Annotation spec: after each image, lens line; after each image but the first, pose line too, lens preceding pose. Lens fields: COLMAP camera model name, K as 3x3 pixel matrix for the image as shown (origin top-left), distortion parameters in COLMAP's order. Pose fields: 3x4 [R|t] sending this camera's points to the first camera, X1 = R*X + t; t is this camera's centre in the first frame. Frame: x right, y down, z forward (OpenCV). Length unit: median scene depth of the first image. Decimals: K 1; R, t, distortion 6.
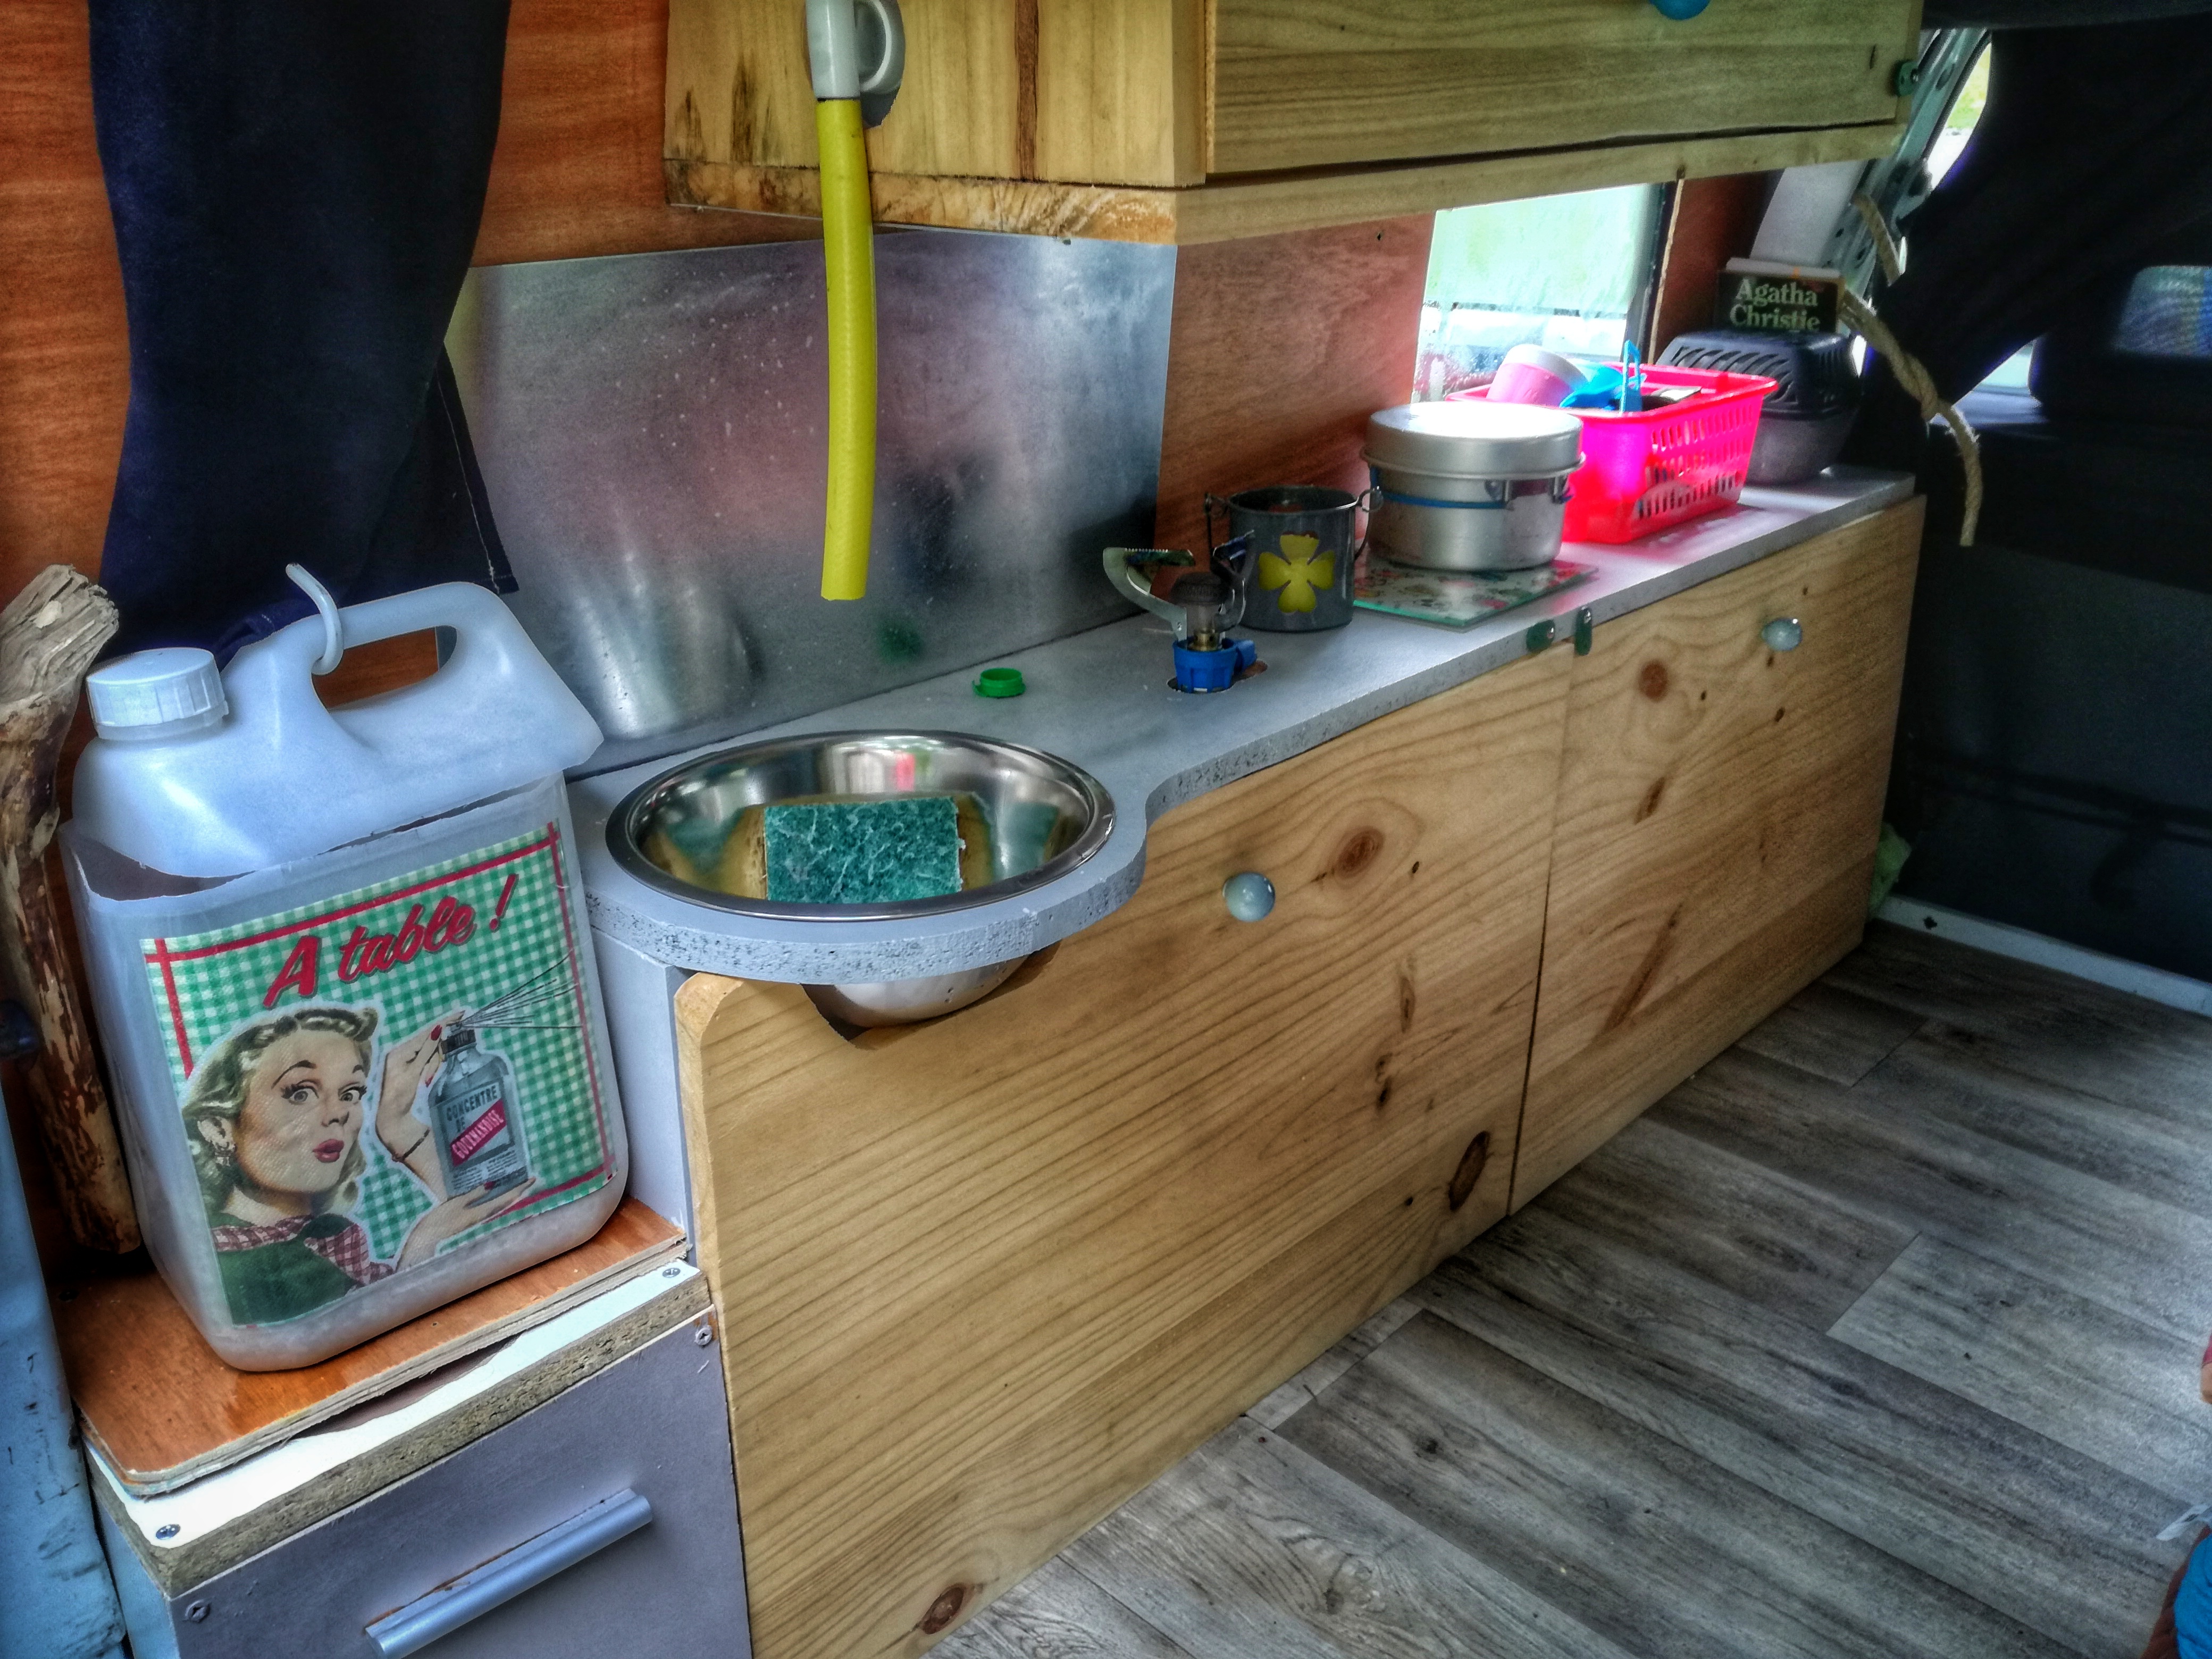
lens RADIAL K [[1789.8, 0, 1175.8], [0, 1789.8, 805.0], [0, 0, 1]] dist [-0.001142, -0.072272]
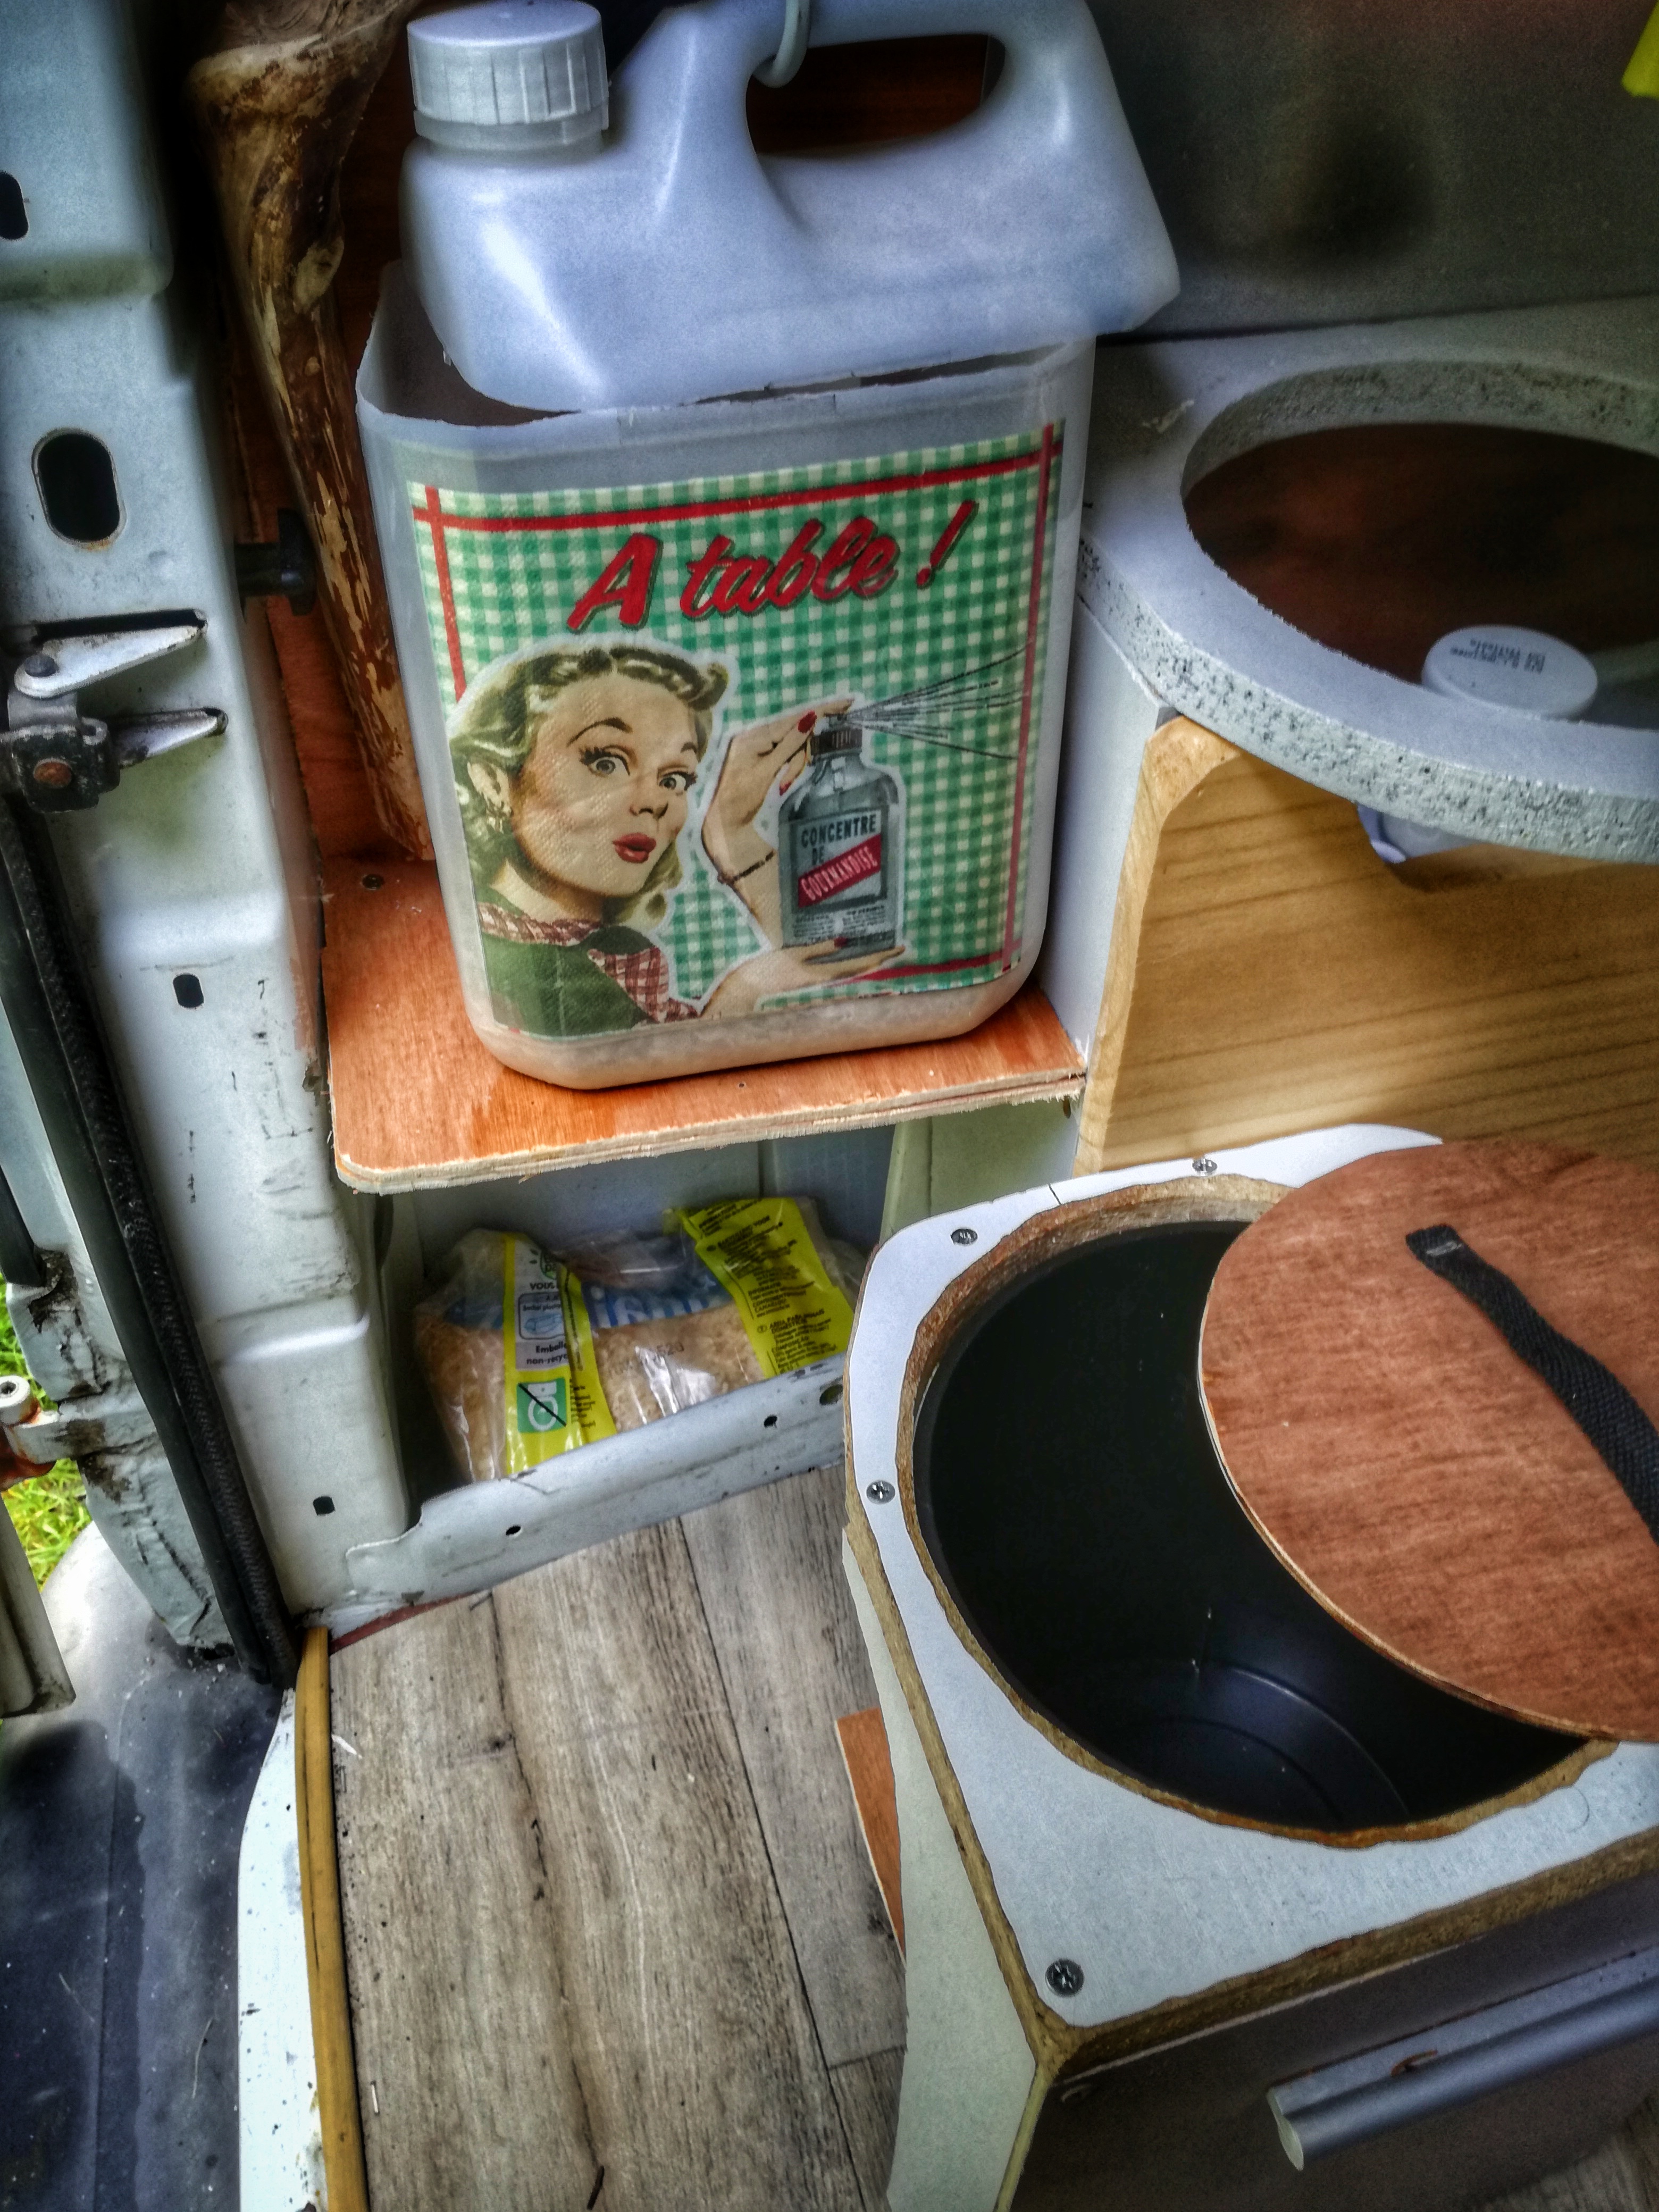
lens RADIAL K [[1789.8, 0, 883.7], [0, 1789.8, 1136.7], [0, 0, 1]] dist [-0.001142, -0.072272]
pose [[0.868580, 0.371674, -0.327761, -0.116085], [-0.213958, 0.877857, 0.428473, -0.028139], [0.446980, -0.302035, 0.842012, 0.411904]]
